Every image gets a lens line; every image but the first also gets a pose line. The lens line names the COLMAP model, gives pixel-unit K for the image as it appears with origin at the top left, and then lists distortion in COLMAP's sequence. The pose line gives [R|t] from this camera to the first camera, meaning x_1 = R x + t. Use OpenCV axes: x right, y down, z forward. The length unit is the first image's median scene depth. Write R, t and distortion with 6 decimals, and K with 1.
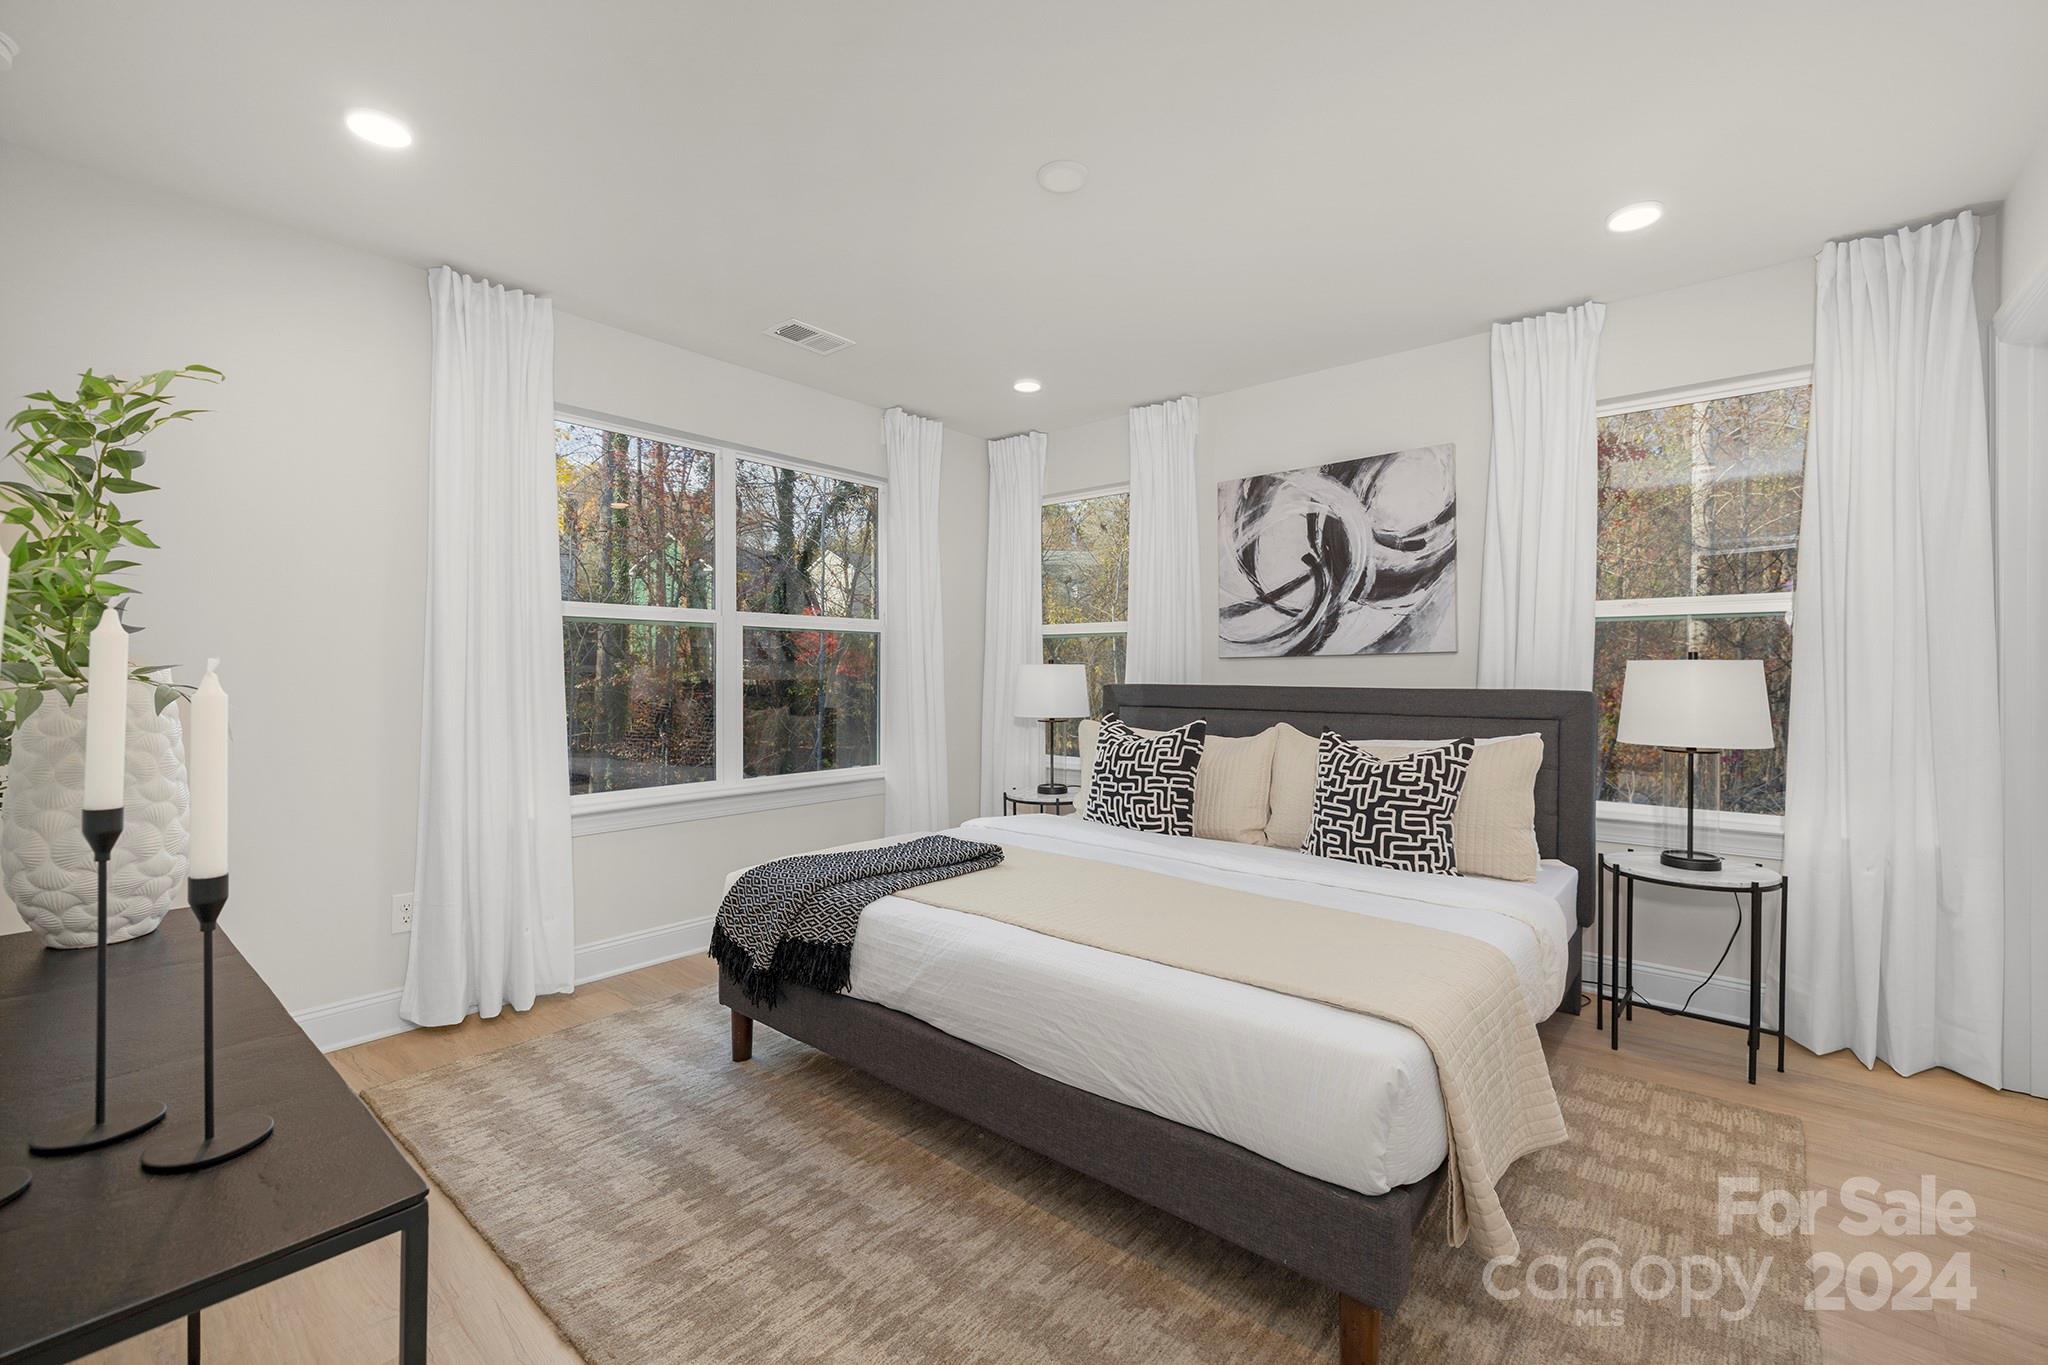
lens RADIAL K [[856.0, 0, 1025.9], [0, 856.0, 674.2], [0, 0, 1]] dist [-0.002163, 0.000072]
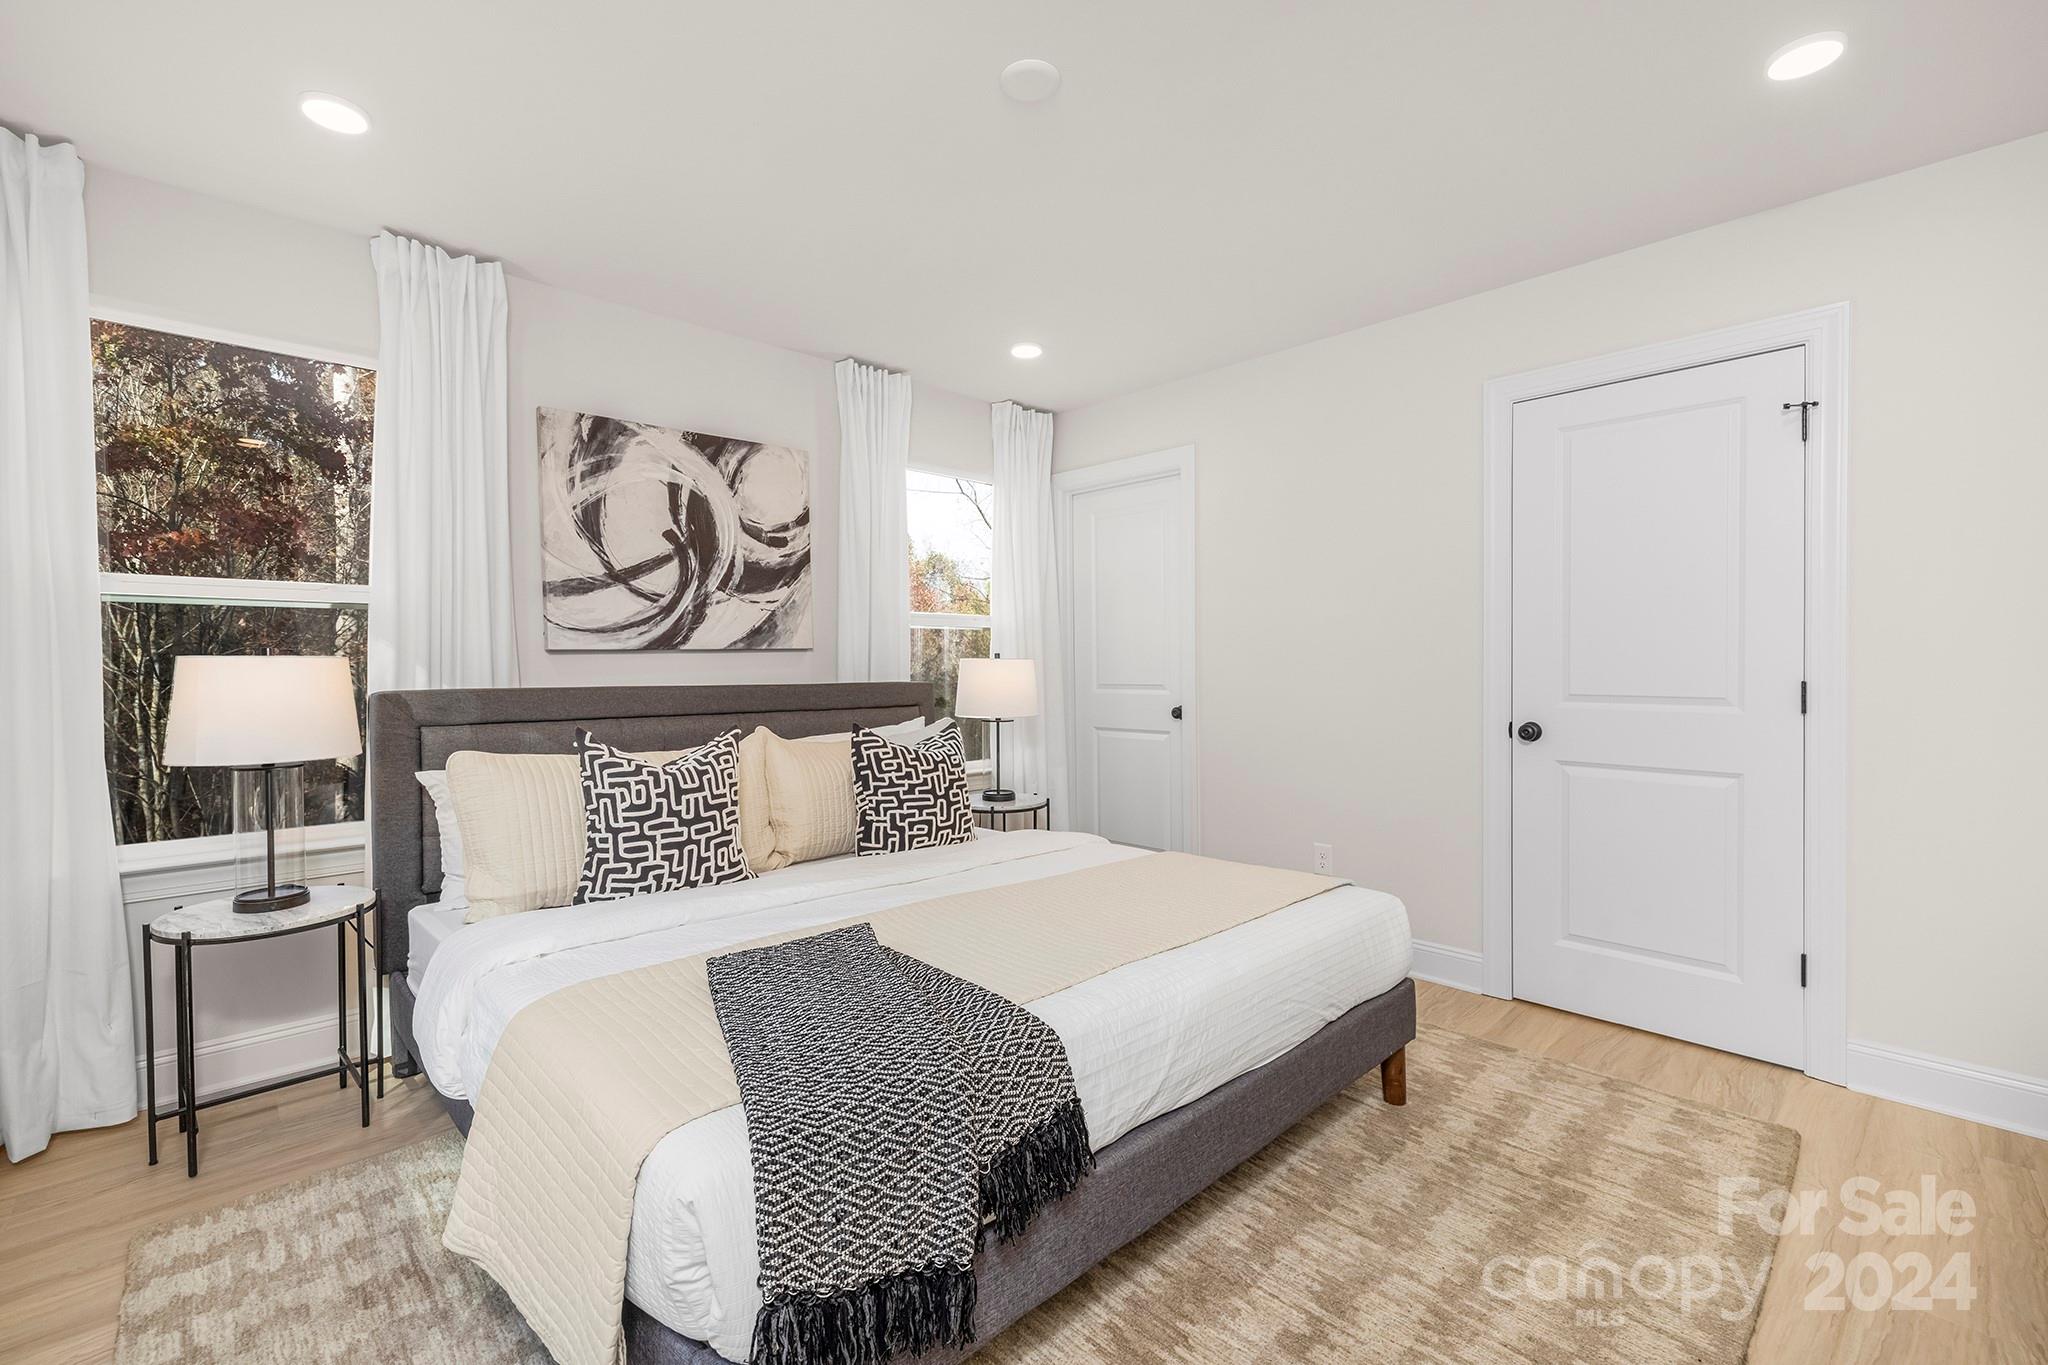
lens RADIAL K [[880.1, 0, 1022.5], [0, 880.1, 668.5], [0, 0, 1]] dist [-0.000675, -0.000073]
pose [[0.114990, -0.003075, 0.993362, -0.528323], [0.008682, 0.999960, 0.002090, -0.001773], [-0.993329, 0.008384, 0.115012, 0.586999]]
